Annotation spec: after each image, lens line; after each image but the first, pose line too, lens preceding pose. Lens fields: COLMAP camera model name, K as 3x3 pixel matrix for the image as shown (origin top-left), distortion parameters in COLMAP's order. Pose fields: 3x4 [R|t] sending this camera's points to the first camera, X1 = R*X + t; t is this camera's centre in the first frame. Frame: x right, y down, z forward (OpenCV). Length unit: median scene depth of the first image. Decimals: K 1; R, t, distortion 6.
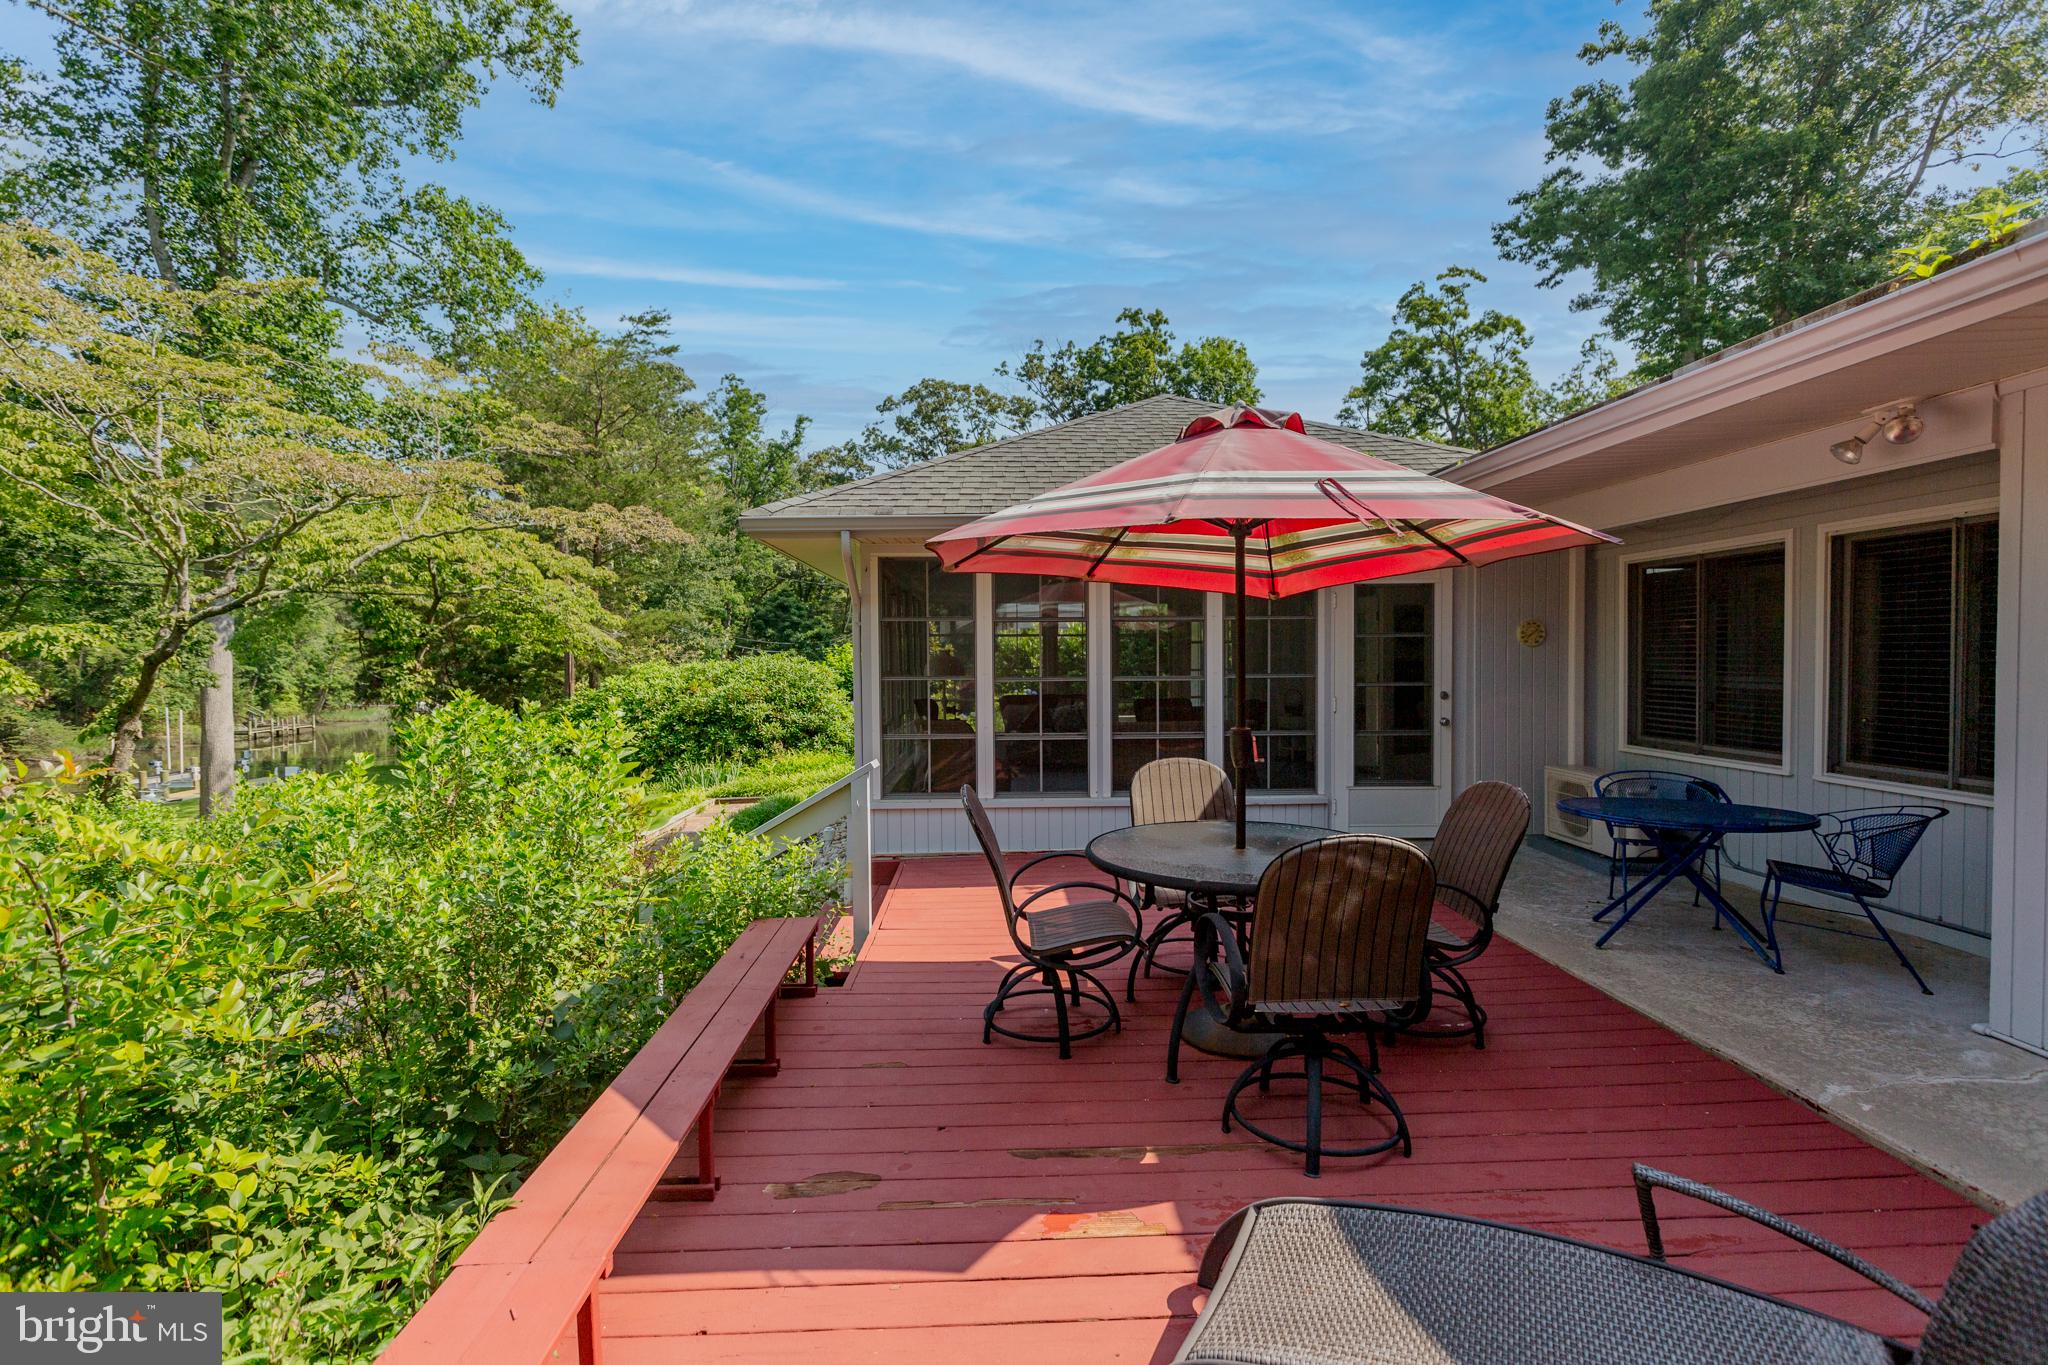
lens RADIAL K [[921.2, 0, 1024.0], [0, 921.2, 682.5], [0, 0, 1]] dist [-0.000987, -0.000096]
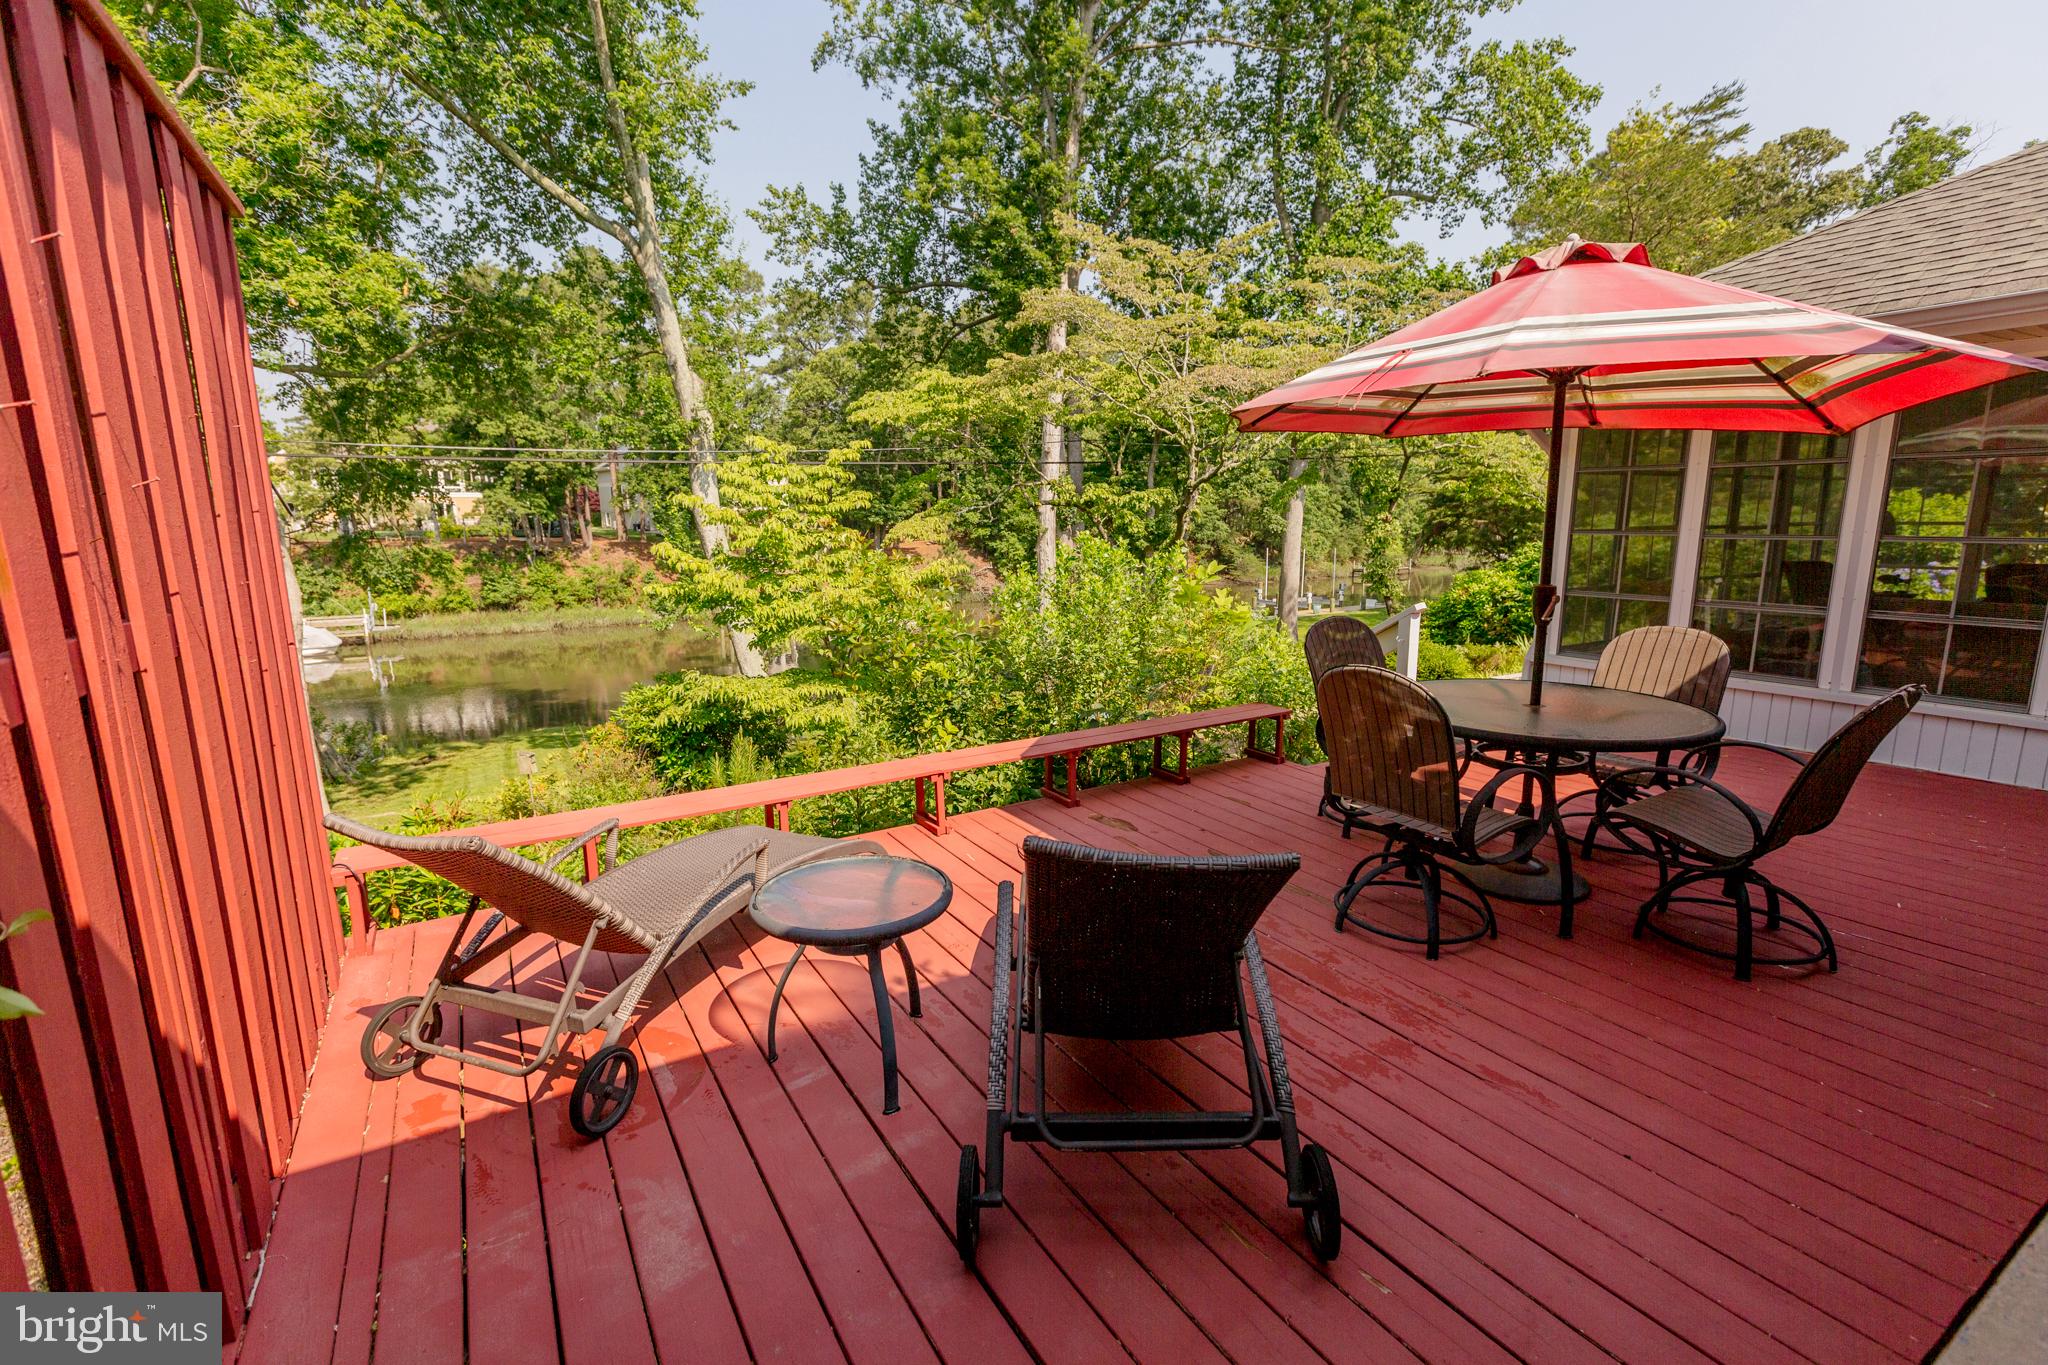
lens RADIAL K [[923.0, 0, 1024.0], [0, 923.0, 682.5], [0, 0, 1]] dist [0.002747, 0.000309]
pose [[0.474059, 0.159785, -0.865874, 0.127369], [-0.020205, 0.985111, 0.170727, -0.000688], [0.880261, -0.063440, 0.470229, 0.005949]]
